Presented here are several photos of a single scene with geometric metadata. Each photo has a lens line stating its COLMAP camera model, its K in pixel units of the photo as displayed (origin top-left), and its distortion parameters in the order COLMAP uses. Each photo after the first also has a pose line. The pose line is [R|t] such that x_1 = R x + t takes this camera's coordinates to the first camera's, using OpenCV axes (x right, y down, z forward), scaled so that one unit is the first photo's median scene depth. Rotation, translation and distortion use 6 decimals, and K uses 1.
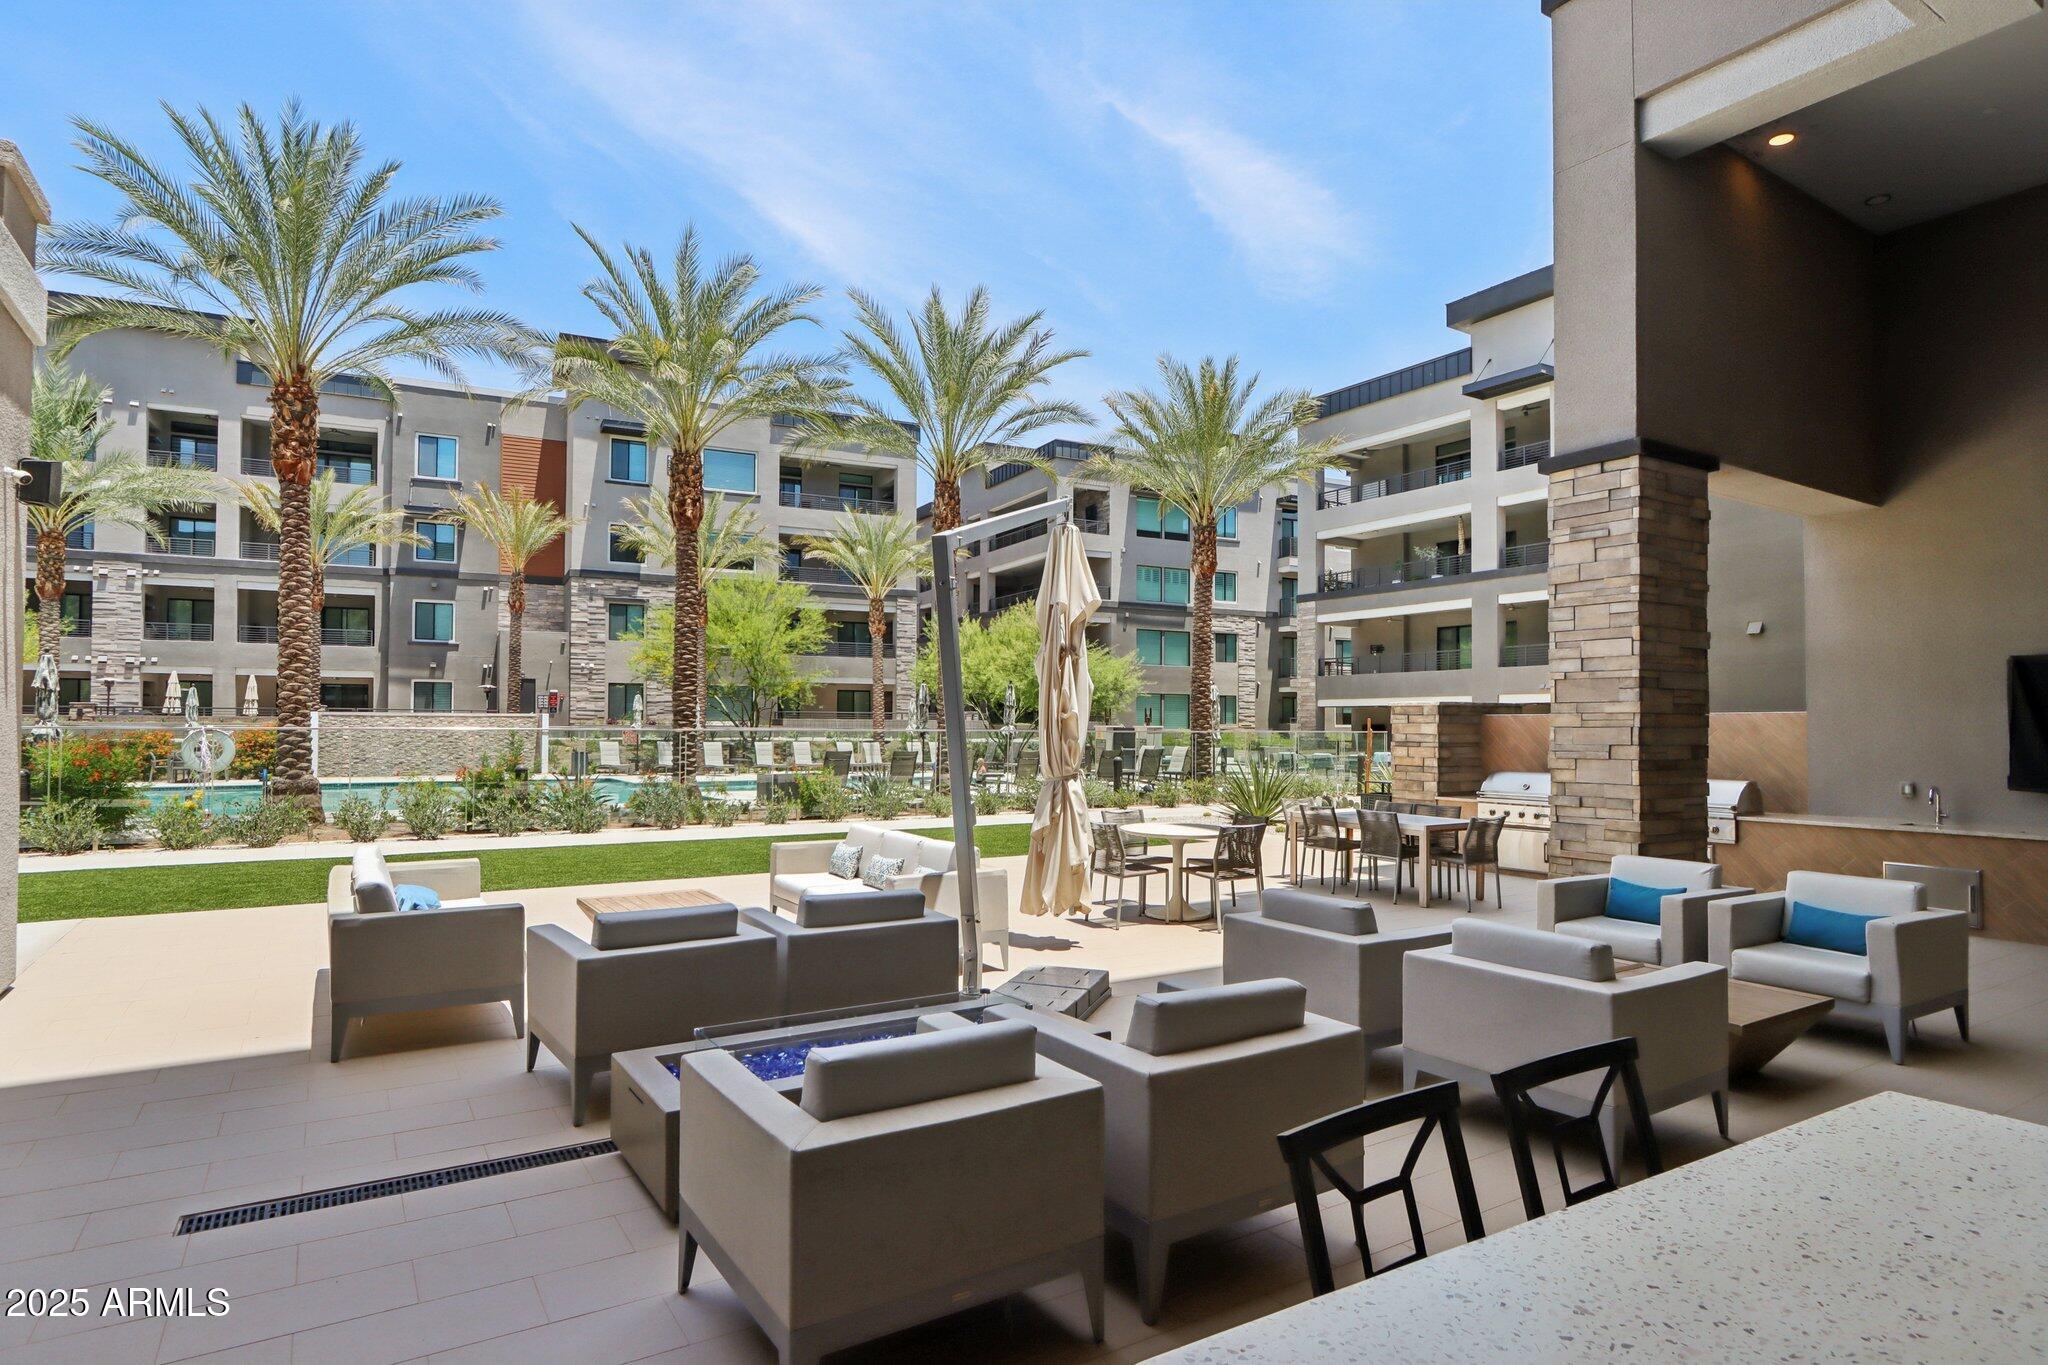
lens RADIAL K [[1107.4, 0, 1021.2], [0, 1107.4, 706.4], [0, 0, 1]] dist [-0.001491, -0.000230]
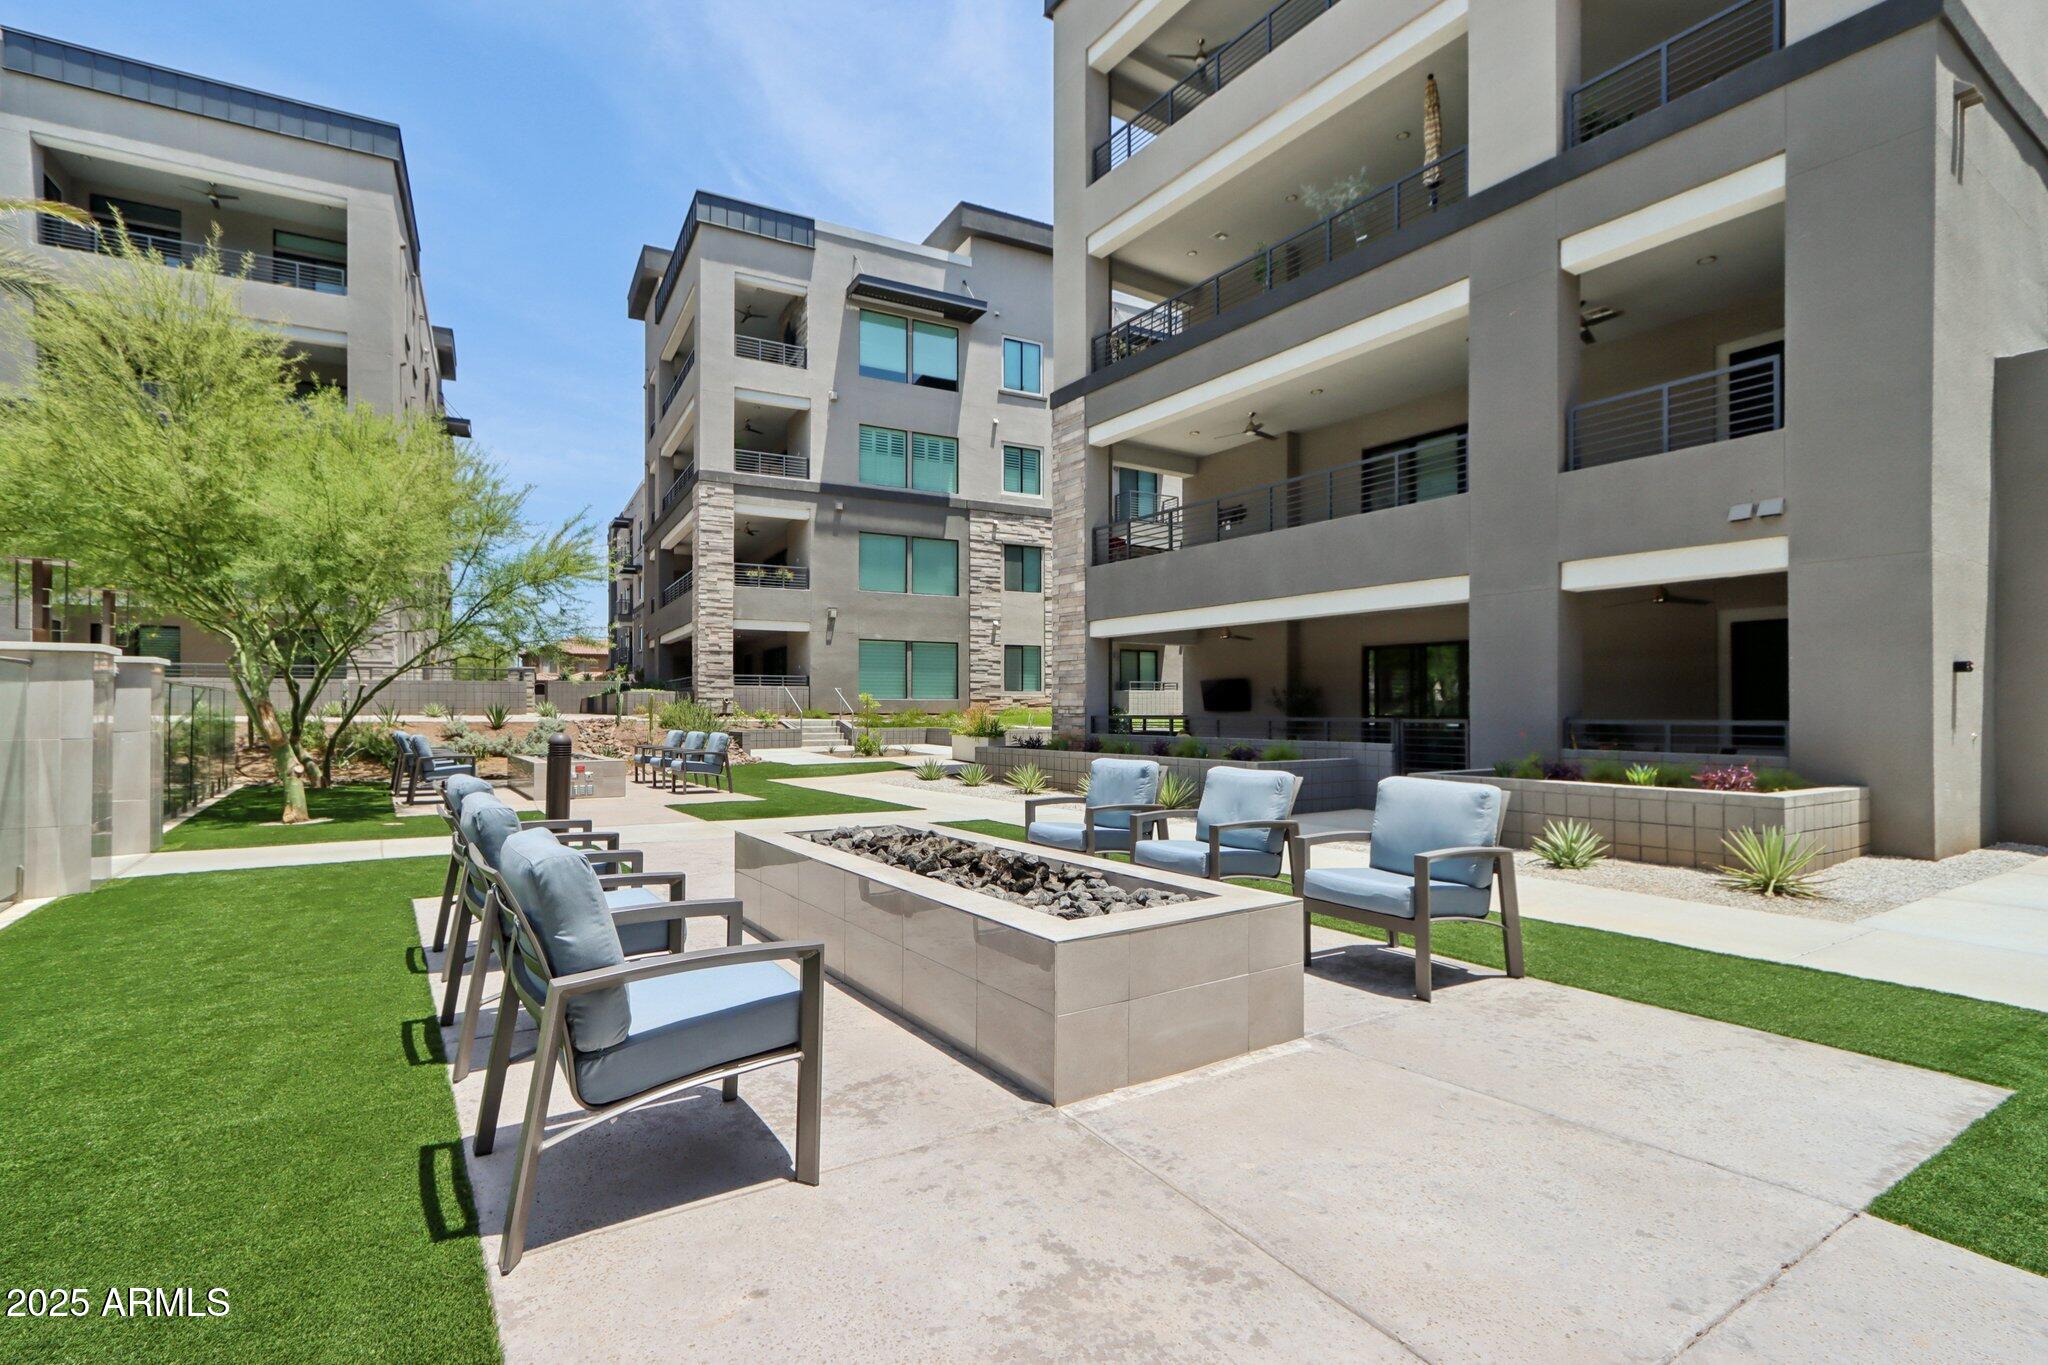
lens RADIAL K [[956.3, 0, 1024.0], [0, 956.3, 682.5], [0, 0, 1]] dist [0.001063, 0.000360]
pose [[0.999720, -0.008736, 0.022003, 0.182095], [0.008907, 0.999930, -0.007730, 0.015822], [-0.021934, 0.007924, 0.999728, 0.490087]]
